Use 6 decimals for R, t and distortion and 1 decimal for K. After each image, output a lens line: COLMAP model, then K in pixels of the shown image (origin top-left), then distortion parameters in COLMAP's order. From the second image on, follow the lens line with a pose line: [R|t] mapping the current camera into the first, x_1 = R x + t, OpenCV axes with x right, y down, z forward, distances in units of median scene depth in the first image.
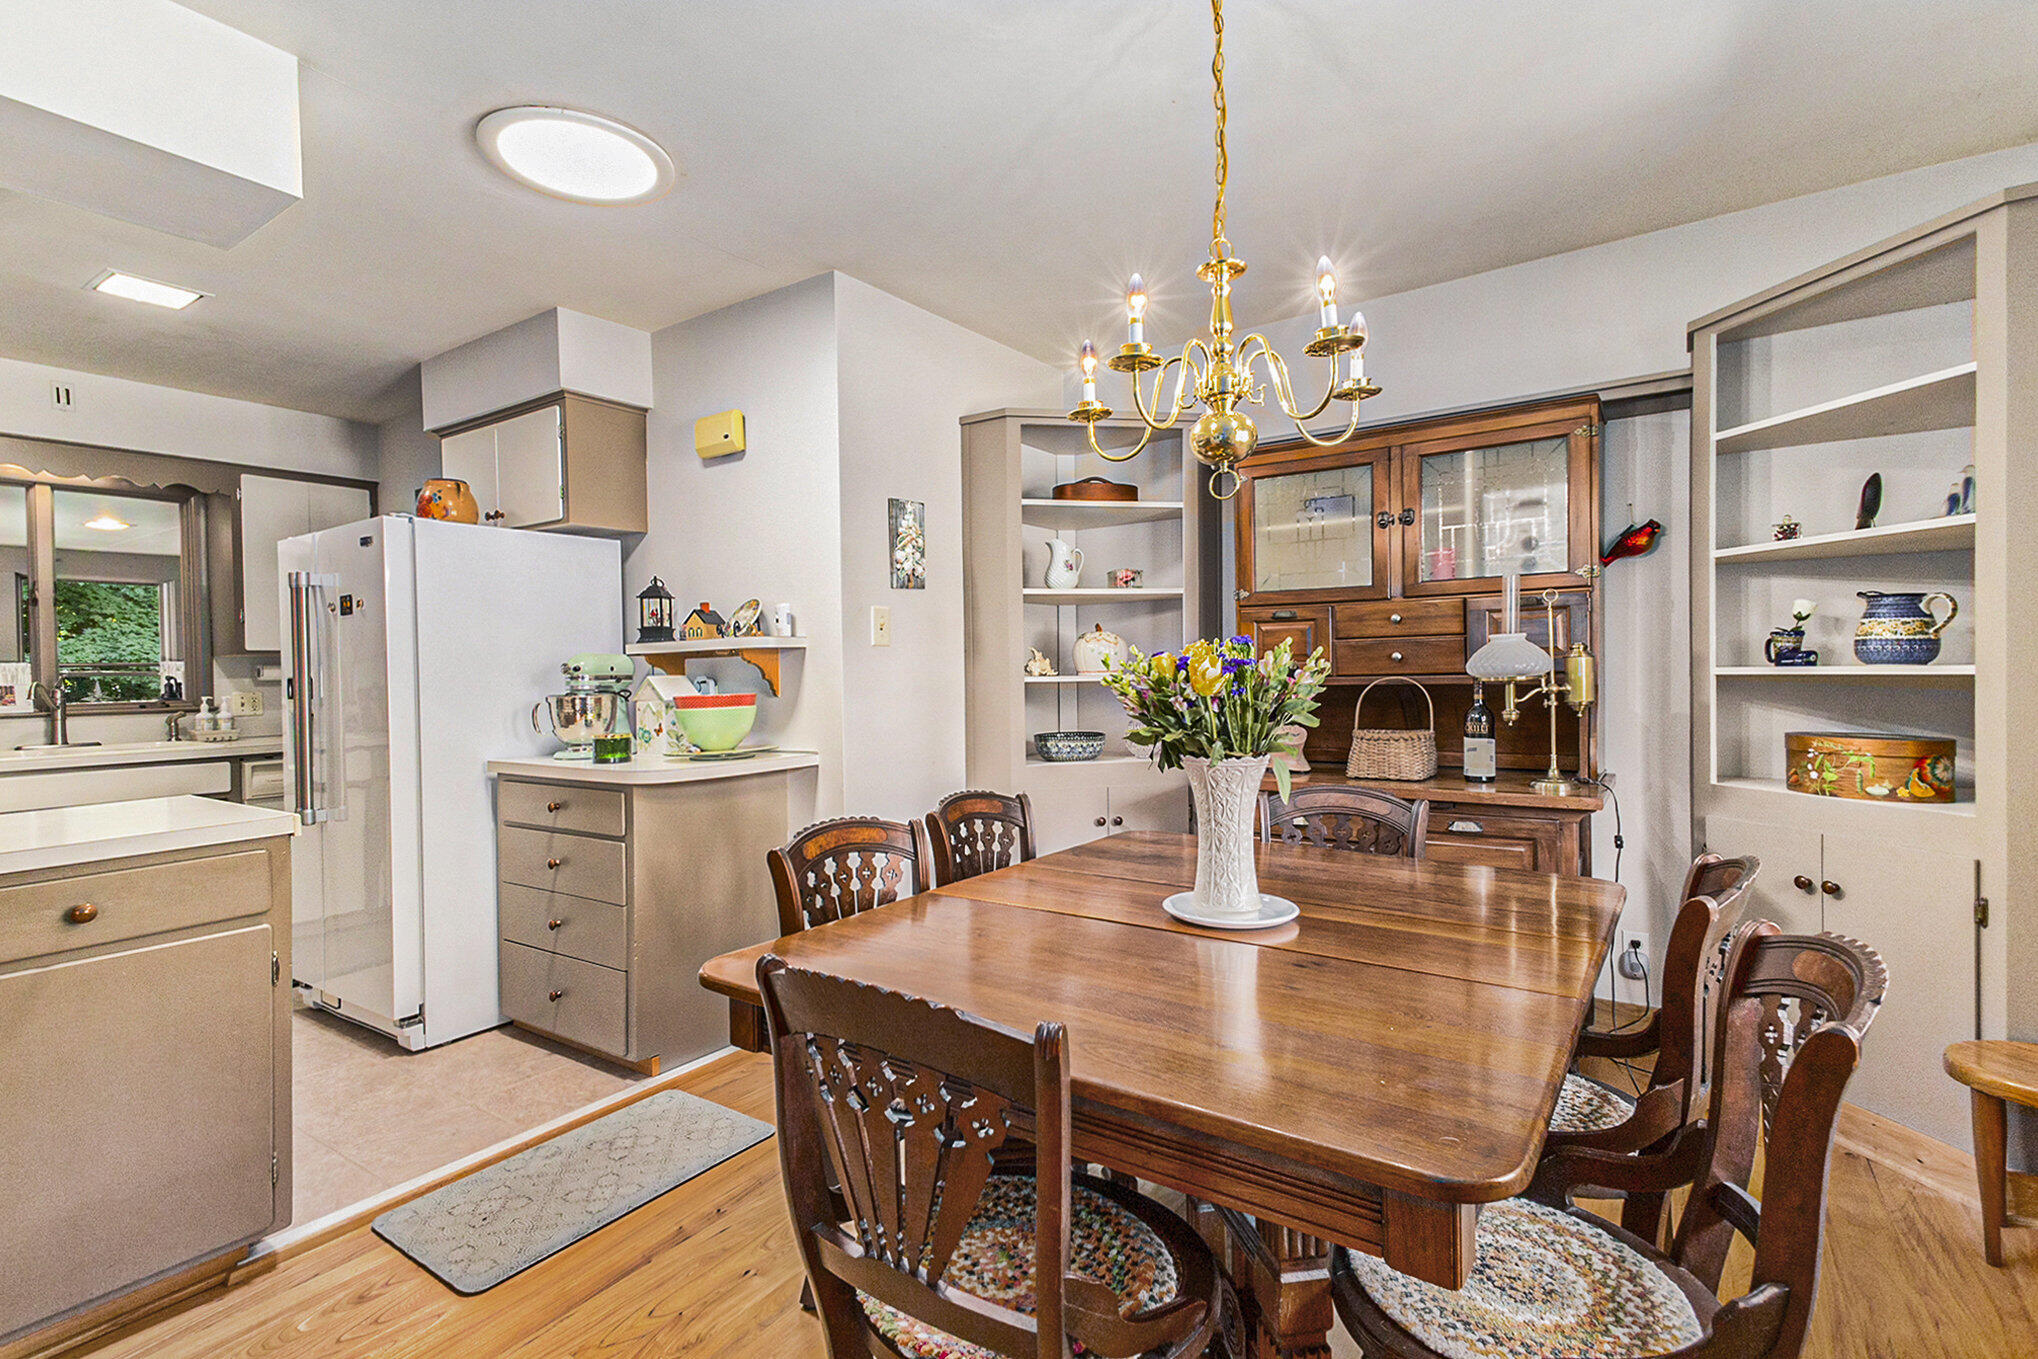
lens RADIAL K [[958.5, 0, 1027.2], [0, 958.5, 673.8], [0, 0, 1]] dist [0.023186, -0.003082]
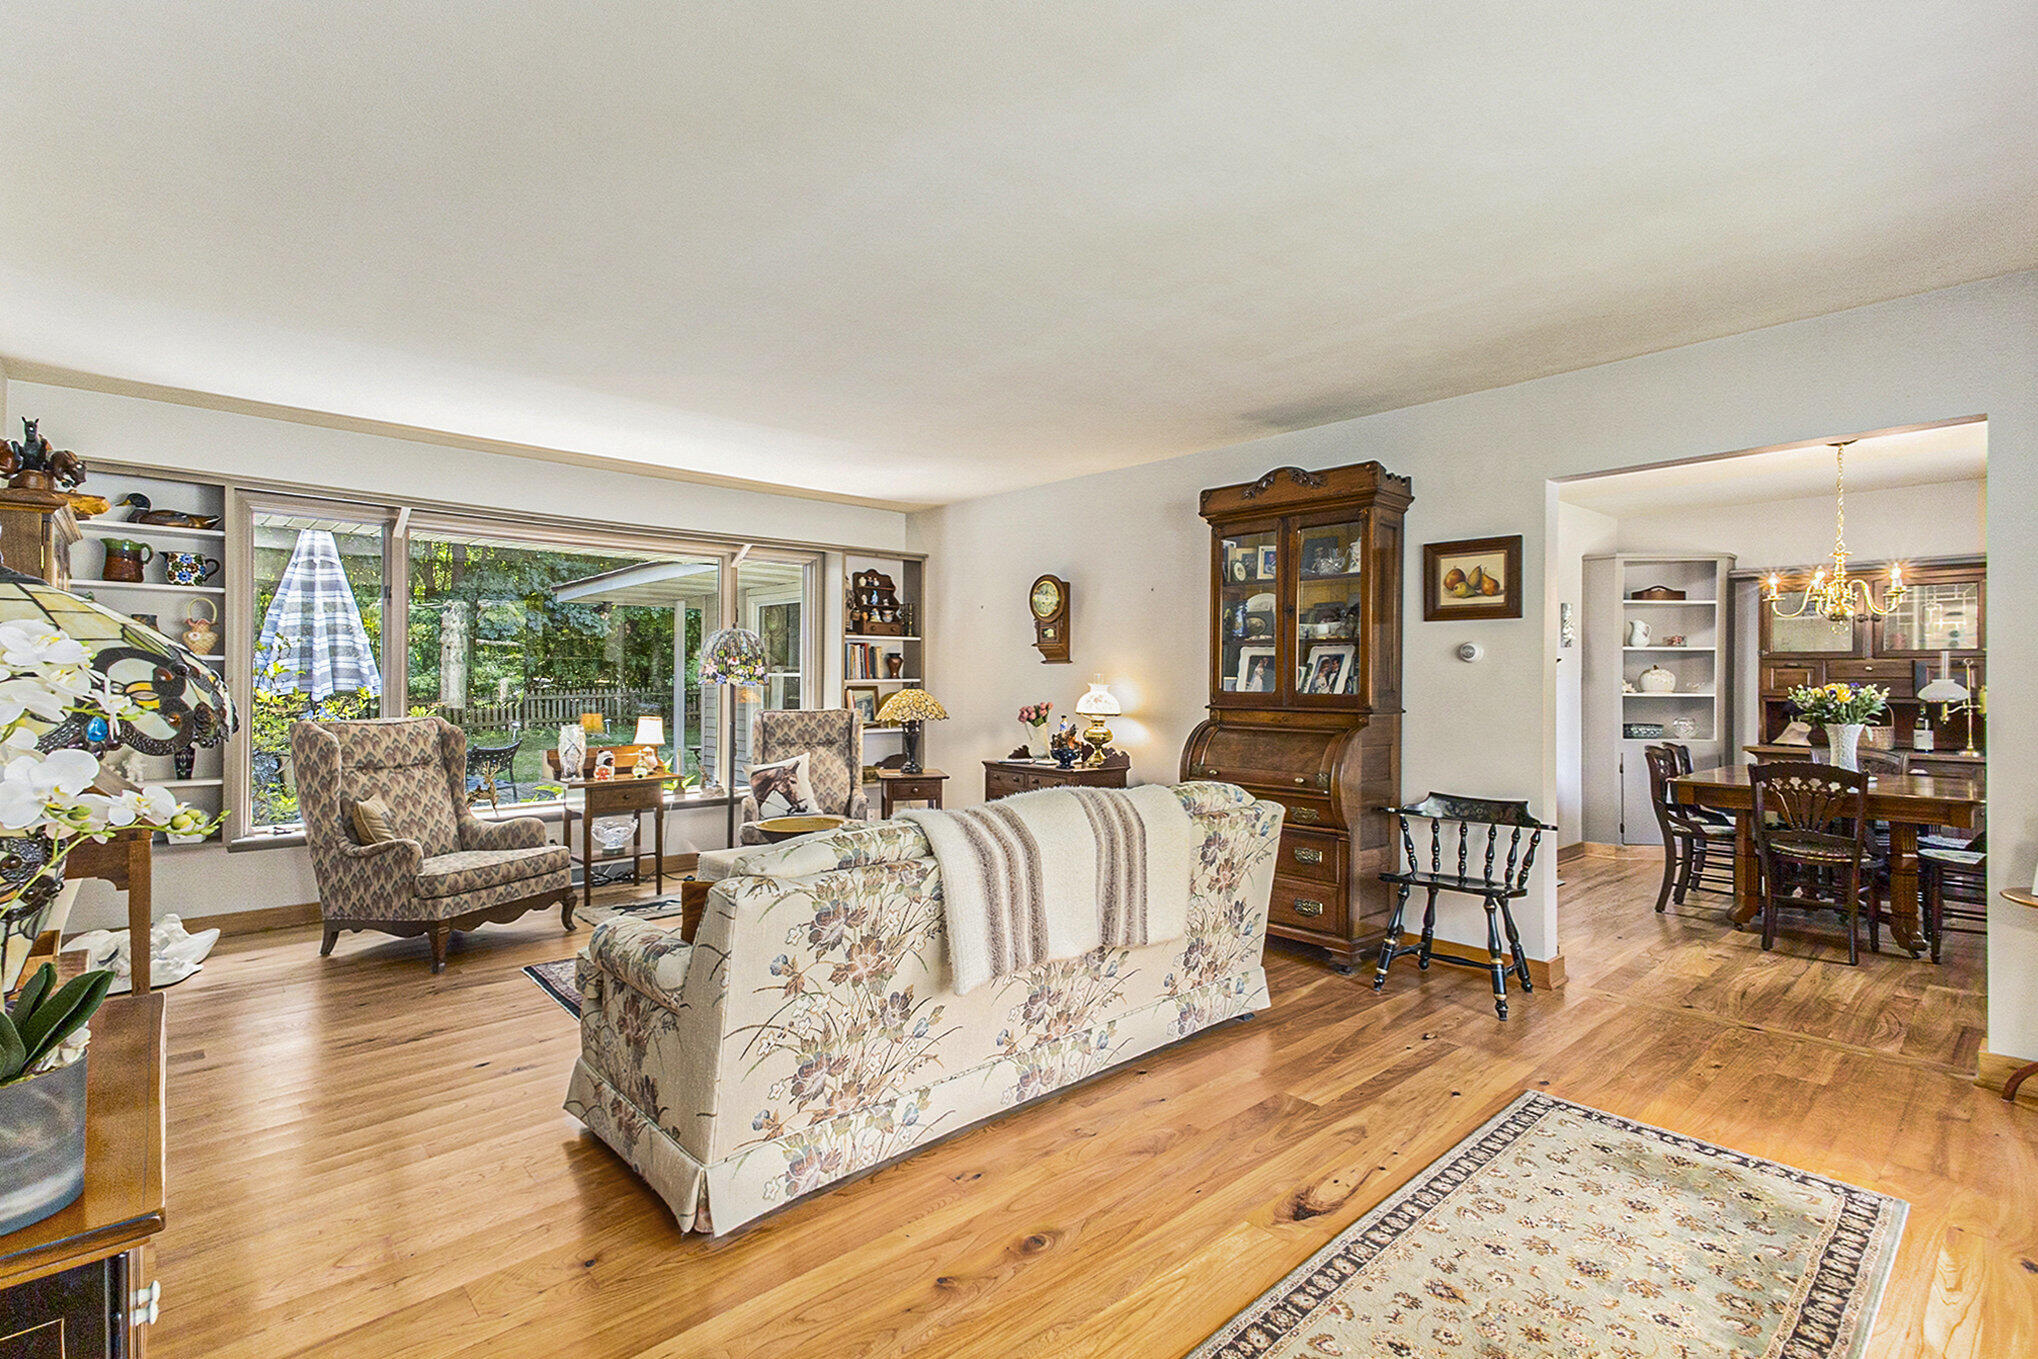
lens RADIAL K [[958.5, 0, 1016.6], [0, 958.5, 671.2], [0, 0, 1]] dist [0.023186, -0.003082]
pose [[0.972995, 0.021818, -0.229793, -0.915223], [-0.024655, 0.999651, -0.009481, 0.009384], [0.229506, 0.014891, 0.973193, -1.432141]]
